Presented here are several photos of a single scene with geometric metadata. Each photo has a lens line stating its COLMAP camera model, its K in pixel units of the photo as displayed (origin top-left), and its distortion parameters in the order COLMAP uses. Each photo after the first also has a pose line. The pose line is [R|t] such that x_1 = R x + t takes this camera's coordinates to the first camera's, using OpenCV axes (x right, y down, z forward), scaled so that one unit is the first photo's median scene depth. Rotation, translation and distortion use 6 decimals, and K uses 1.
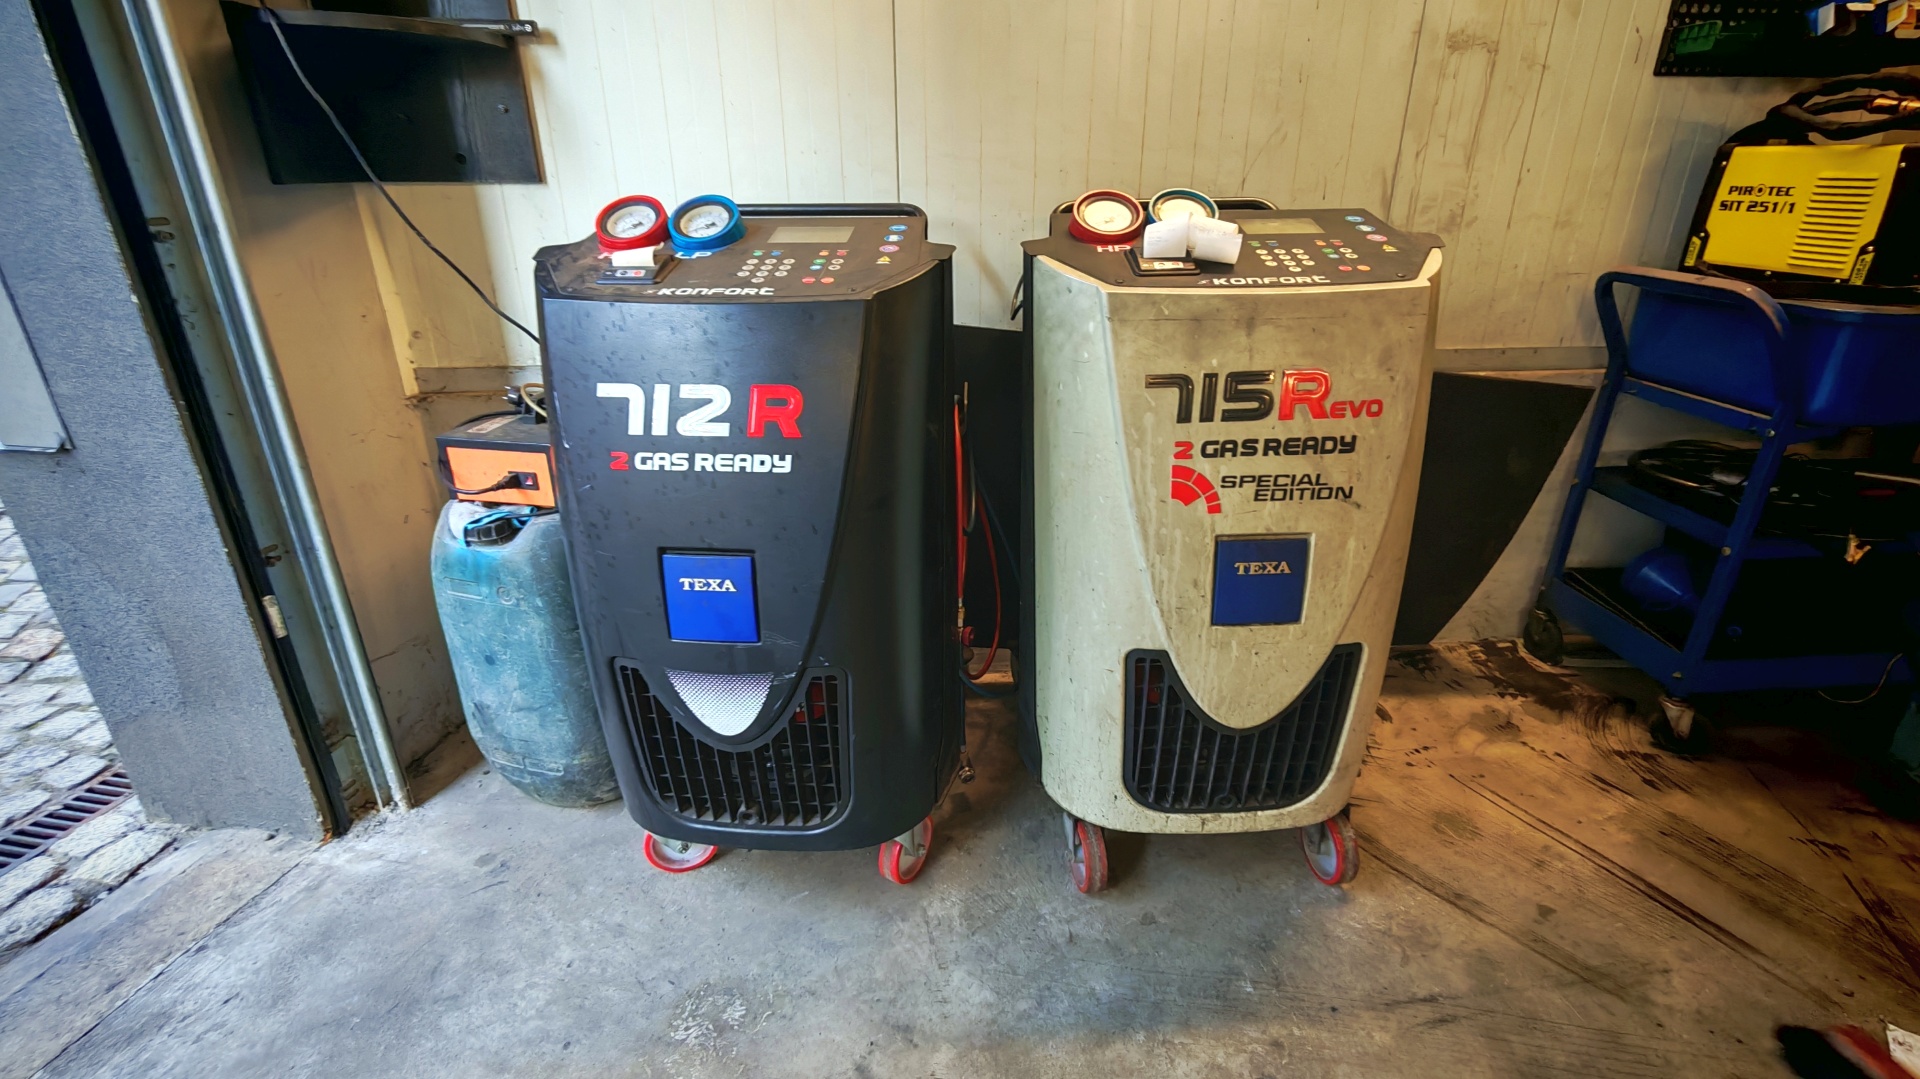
lens RADIAL K [[890.6, 0, 956.9], [0, 890.6, 563.9], [0, 0, 1]] dist [0.000854, 0.000394]
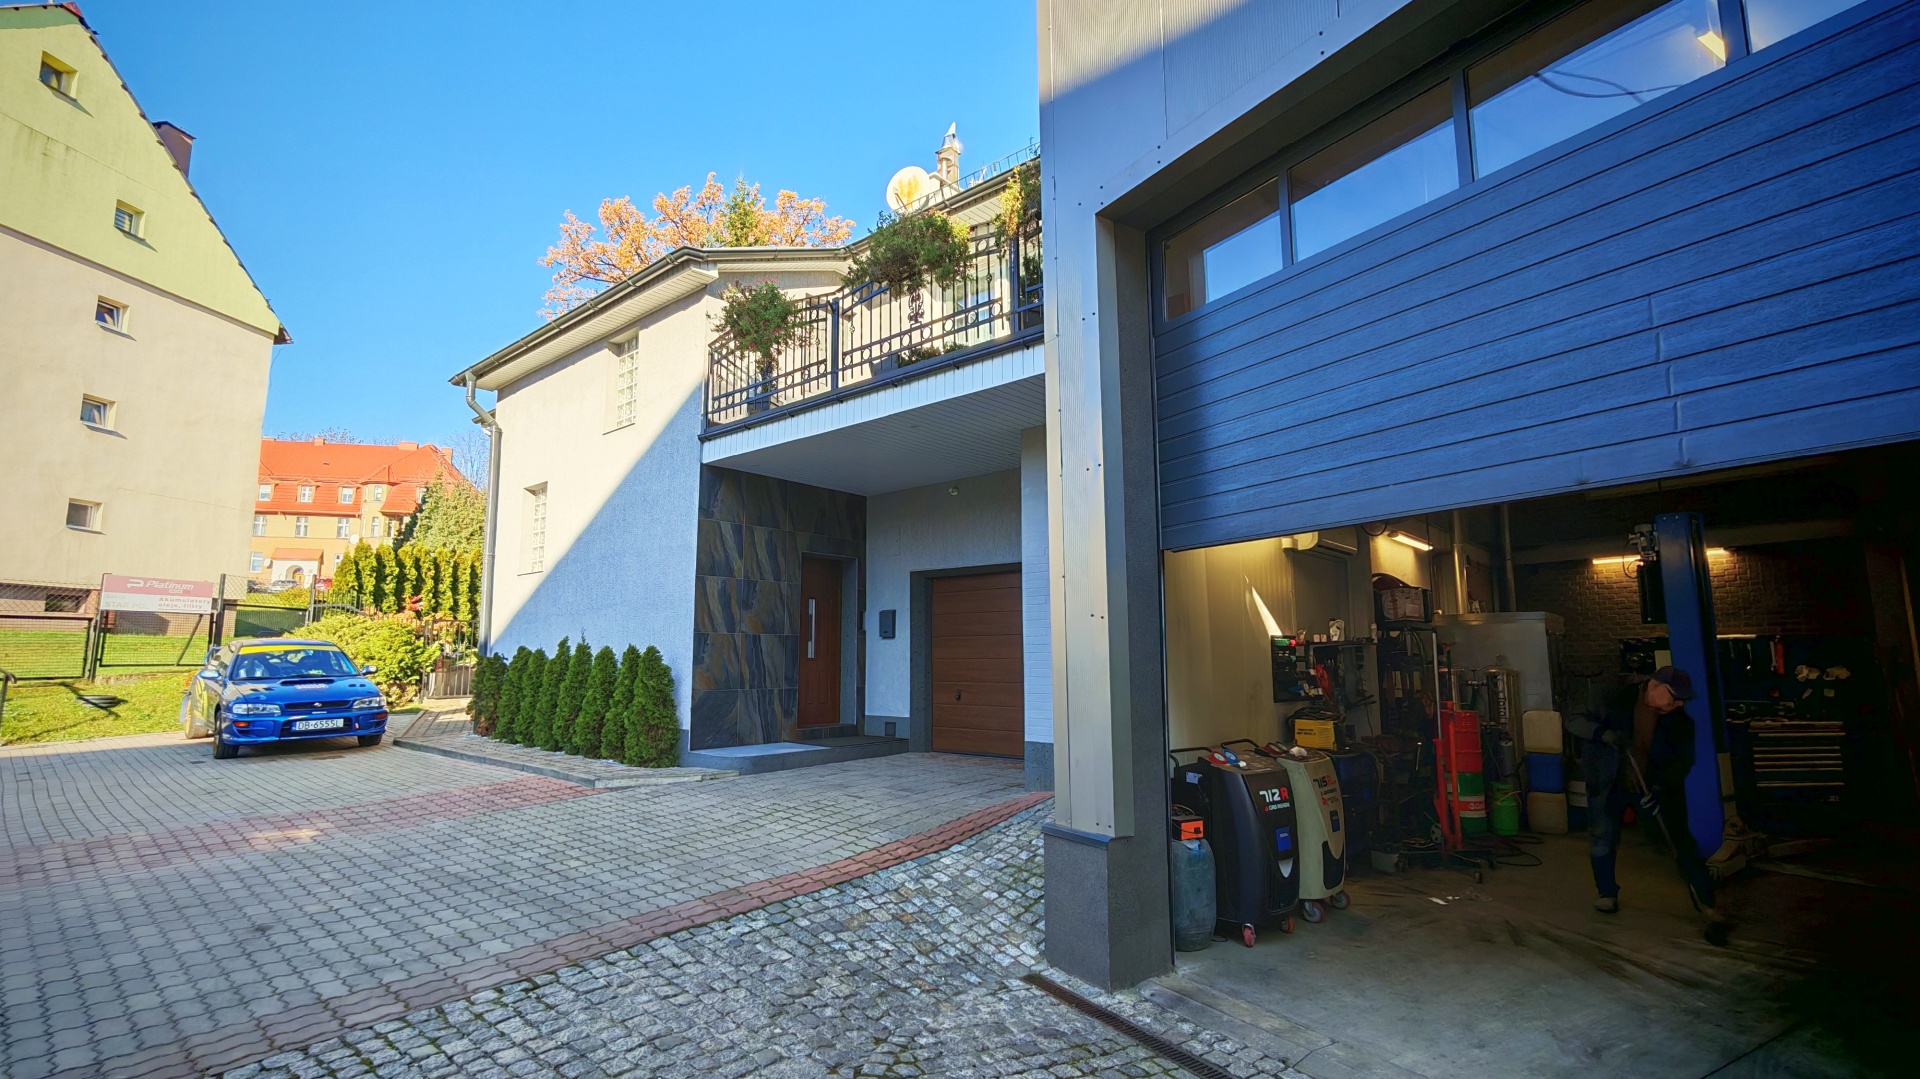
lens RADIAL K [[926.8, 0, 962.5], [0, 926.8, 535.8], [0, 0, 1]] dist [-0.002863, 0.000250]
pose [[0.726360, 0.086180, 0.681890, -3.649510], [0.279527, 0.869314, -0.407624, 0.125697], [-0.627906, 0.486688, 0.607346, -1.187101]]
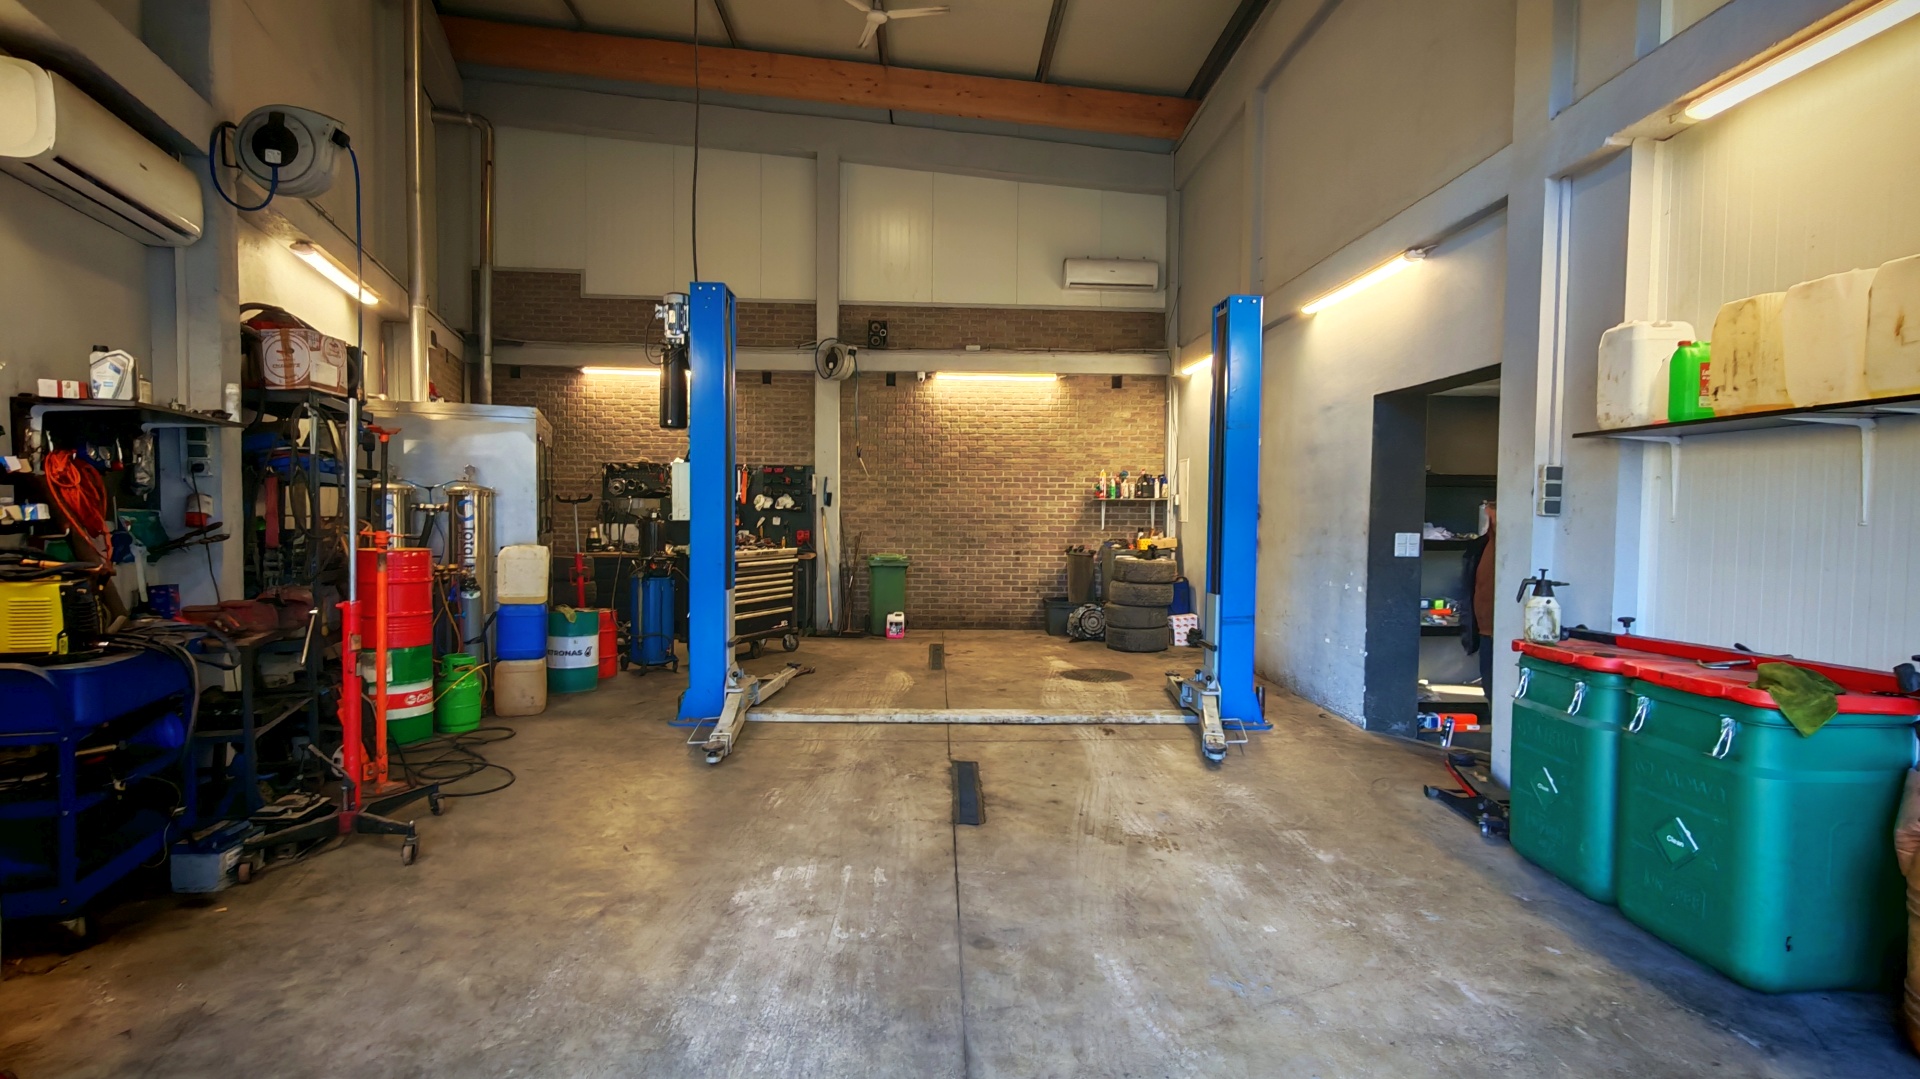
lens RADIAL K [[926.8, 0, 962.5], [0, 926.8, 535.8], [0, 0, 1]] dist [-0.002863, 0.000250]
pose [[-0.203343, -0.038421, 0.978353, -1.206176], [0.381047, 0.917347, 0.115223, -0.053101], [-0.901917, 0.396229, -0.171896, -0.425083]]
